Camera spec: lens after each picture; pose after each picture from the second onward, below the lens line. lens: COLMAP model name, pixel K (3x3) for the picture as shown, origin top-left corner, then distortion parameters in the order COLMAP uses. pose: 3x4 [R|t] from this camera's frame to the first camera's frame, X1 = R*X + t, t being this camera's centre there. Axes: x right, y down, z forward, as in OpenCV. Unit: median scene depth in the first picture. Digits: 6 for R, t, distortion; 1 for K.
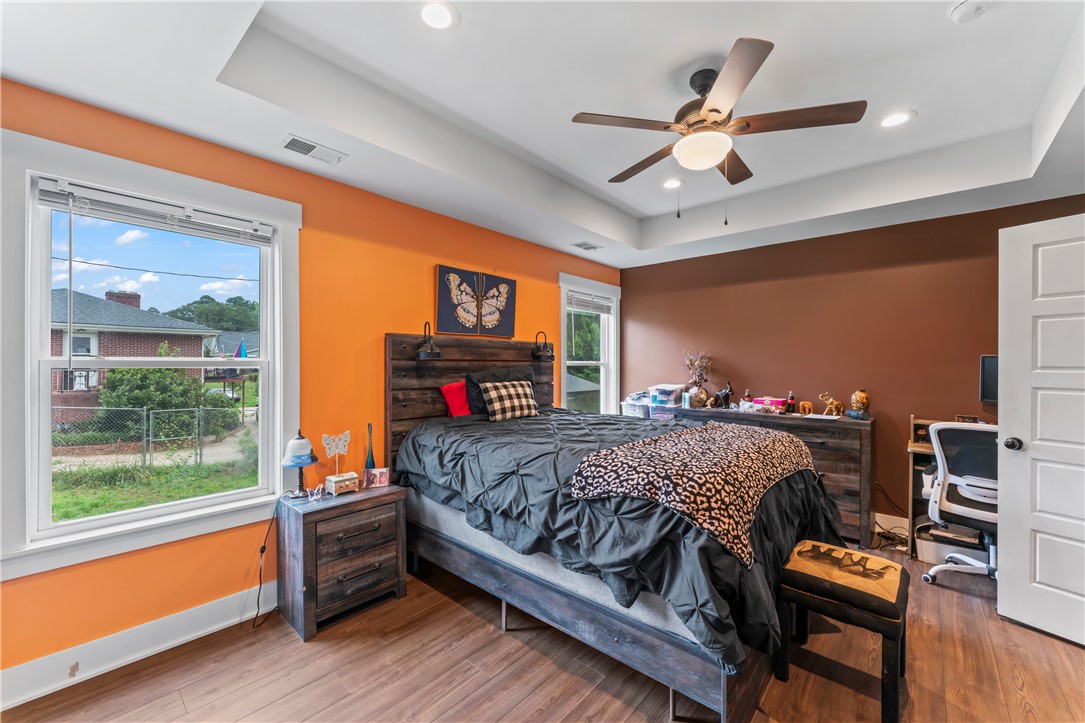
lens RADIAL K [[430.5, 0, 536.8], [0, 430.5, 362.5], [0, 0, 1]] dist [-0.000518, -0.000519]
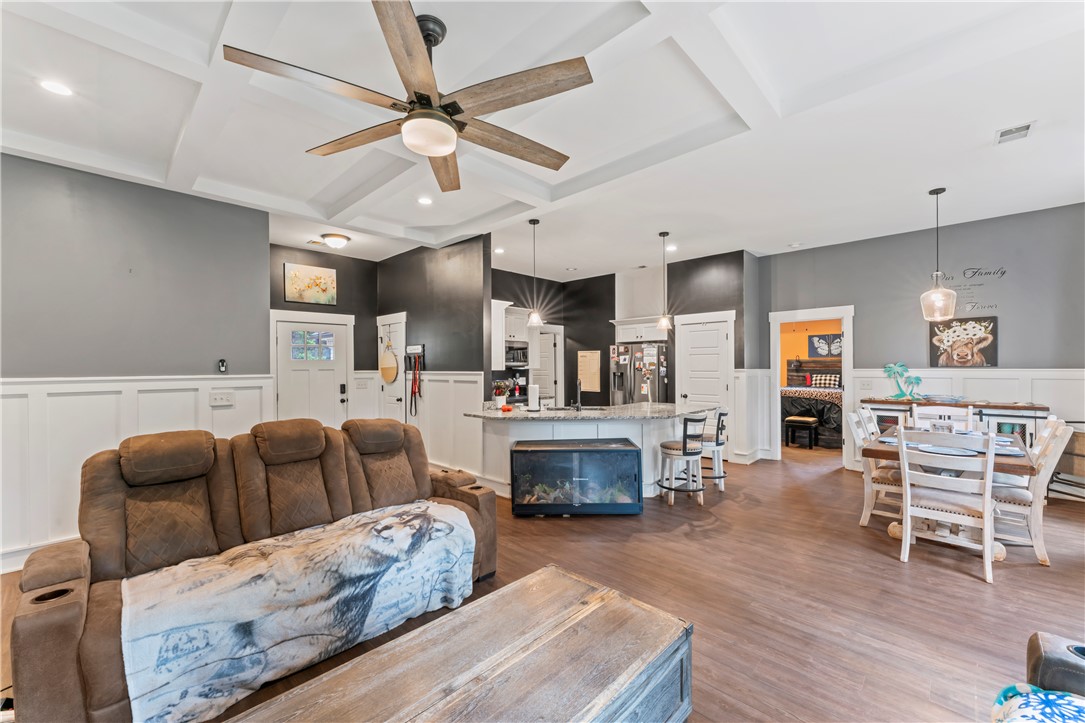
lens RADIAL K [[430.5, 0, 542.8], [0, 430.5, 364.8], [0, 0, 1]] dist [-0.000518, -0.000519]
pose [[-0.023038, -0.001338, -0.999734, 2.715466], [0.006258, 0.999979, -0.001483, -0.026856], [0.999715, -0.006290, -0.023029, -0.762637]]
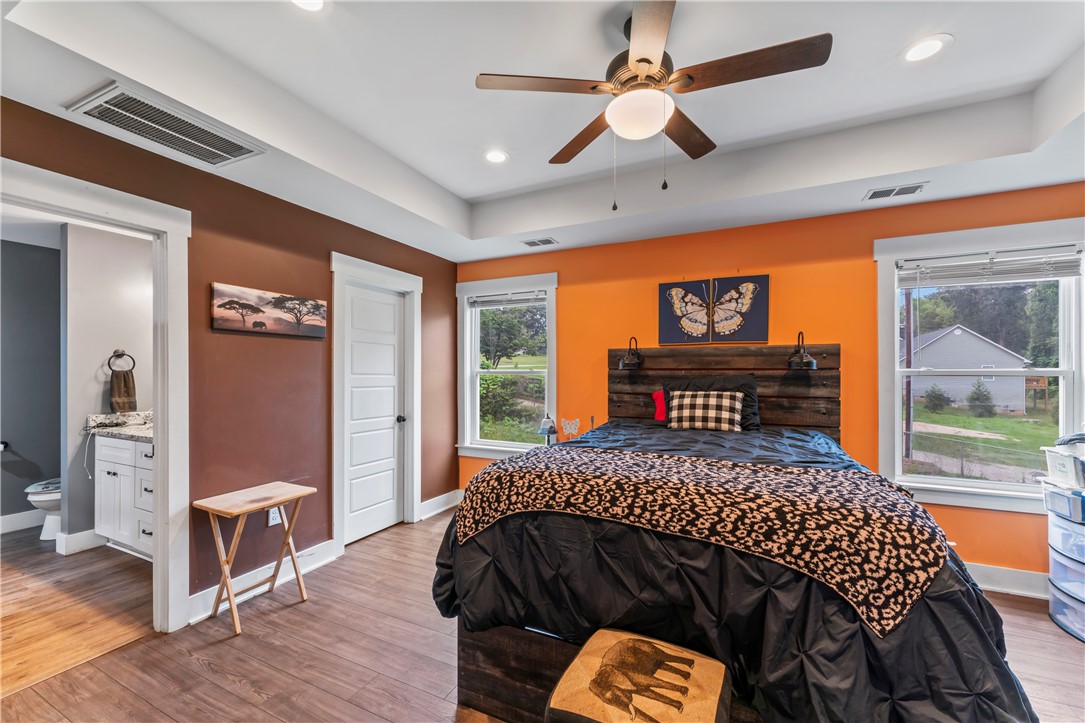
lens RADIAL K [[430.5, 0, 542.1], [0, 430.5, 370.5], [0, 0, 1]] dist [-0.000518, -0.000519]
pose [[0.284039, -0.005911, -0.958795, 0.722815], [0.002128, 0.999982, -0.005534, 0.003006], [0.958810, -0.000469, 0.284046, 0.374590]]
